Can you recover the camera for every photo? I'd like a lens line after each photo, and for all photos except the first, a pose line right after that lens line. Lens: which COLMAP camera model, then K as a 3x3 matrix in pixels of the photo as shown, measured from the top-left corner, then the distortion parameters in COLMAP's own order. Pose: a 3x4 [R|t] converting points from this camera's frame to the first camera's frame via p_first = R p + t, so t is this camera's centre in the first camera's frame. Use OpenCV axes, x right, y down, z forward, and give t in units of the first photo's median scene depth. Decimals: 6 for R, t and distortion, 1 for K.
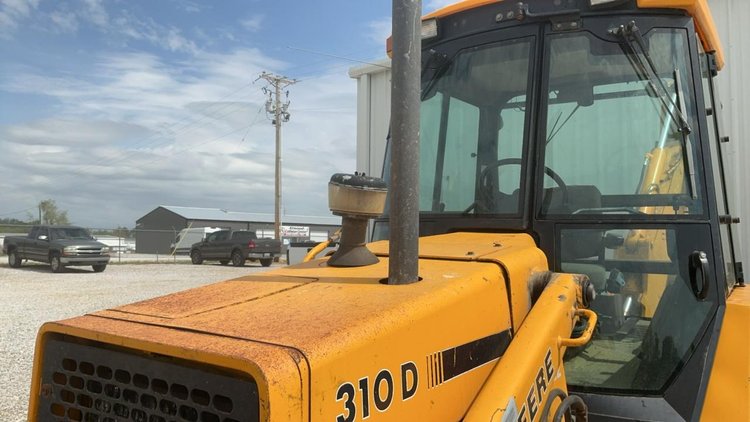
lens RADIAL K [[592.3, 0, 373.2], [0, 592.3, 213.4], [0, 0, 1]] dist [0.085226, -0.156998]
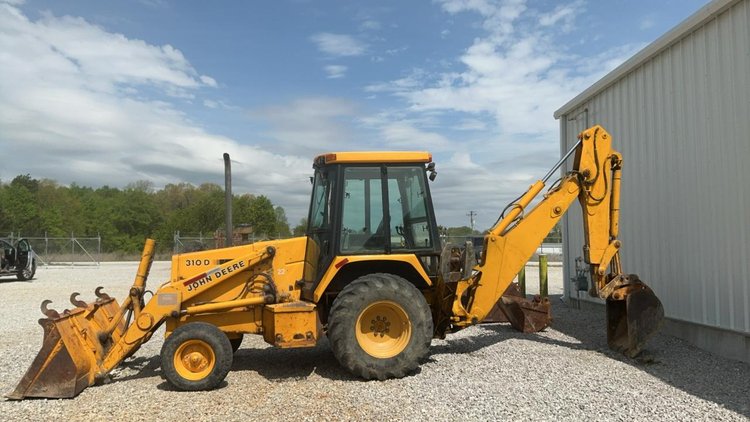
lens RADIAL K [[592.3, 0, 373.3], [0, 592.3, 217.1], [0, 0, 1]] dist [0.085226, -0.156998]
pose [[0.688231, -0.052516, -0.723589, 4.708326], [0.047104, 0.998507, -0.027667, 0.057187], [0.723961, -0.015043, 0.689677, -1.620527]]
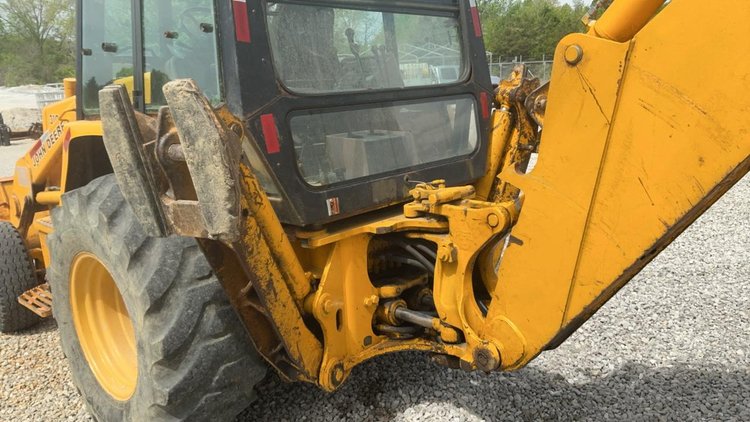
lens RADIAL K [[592.3, 0, 377.7], [0, 592.3, 220.7], [0, 0, 1]] dist [0.085226, -0.156998]
pose [[-0.154595, 0.222137, -0.962681, 2.768912], [0.073420, 0.974284, 0.213024, 0.204418], [0.985246, -0.037747, -0.166929, 2.858414]]
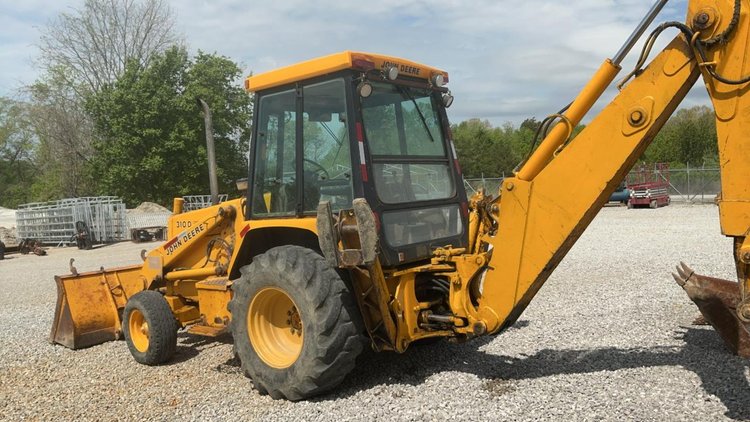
lens RADIAL K [[592.3, 0, 374.4], [0, 592.3, 216.8], [0, 0, 1]] dist [0.085226, -0.156998]
pose [[-0.069980, 0.032401, -0.997022, 4.505145], [0.085819, 0.995962, 0.026343, 0.178809], [0.993850, -0.083720, -0.072478, 2.585032]]
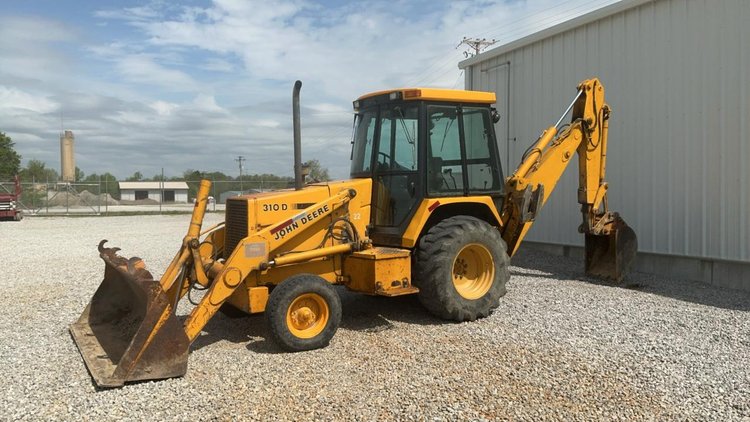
lens RADIAL K [[592.3, 0, 371.8], [0, 592.3, 217.0], [0, 0, 1]] dist [0.085226, -0.156998]
pose [[0.919422, -0.004647, -0.393245, 2.377350], [0.039598, 0.995943, 0.080810, -0.021403], [0.391274, -0.089870, 0.915876, -2.942875]]
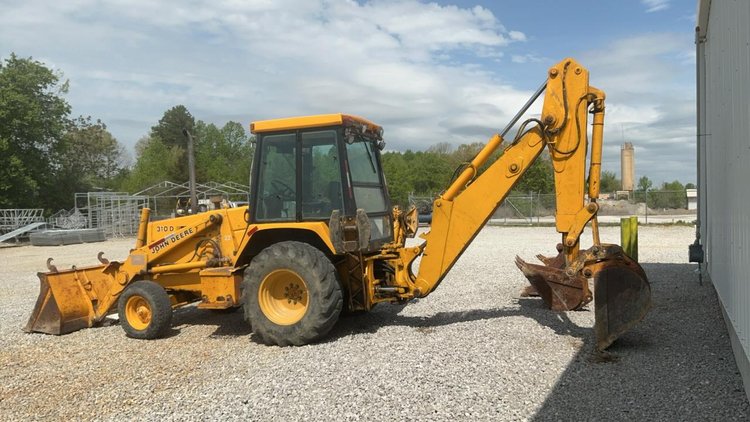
lens RADIAL K [[592.3, 0, 376.0], [0, 592.3, 222.2], [0, 0, 1]] dist [0.085226, -0.156998]
pose [[0.258599, 0.007627, -0.965955, 6.099425], [0.064802, 0.997579, 0.025226, 0.155143], [0.963809, -0.069120, 0.257479, 1.260590]]
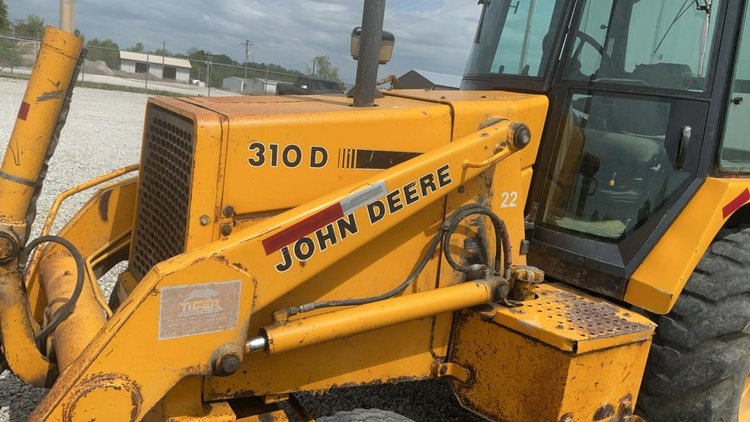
lens RADIAL K [[592.3, 0, 371.2], [0, 592.3, 217.6], [0, 0, 1]] dist [0.085226, -0.156998]
pose [[0.908925, 0.181604, -0.375333, 0.697898], [-0.096400, 0.967305, 0.234582, 0.038044], [0.405662, -0.177035, 0.896714, -0.356063]]
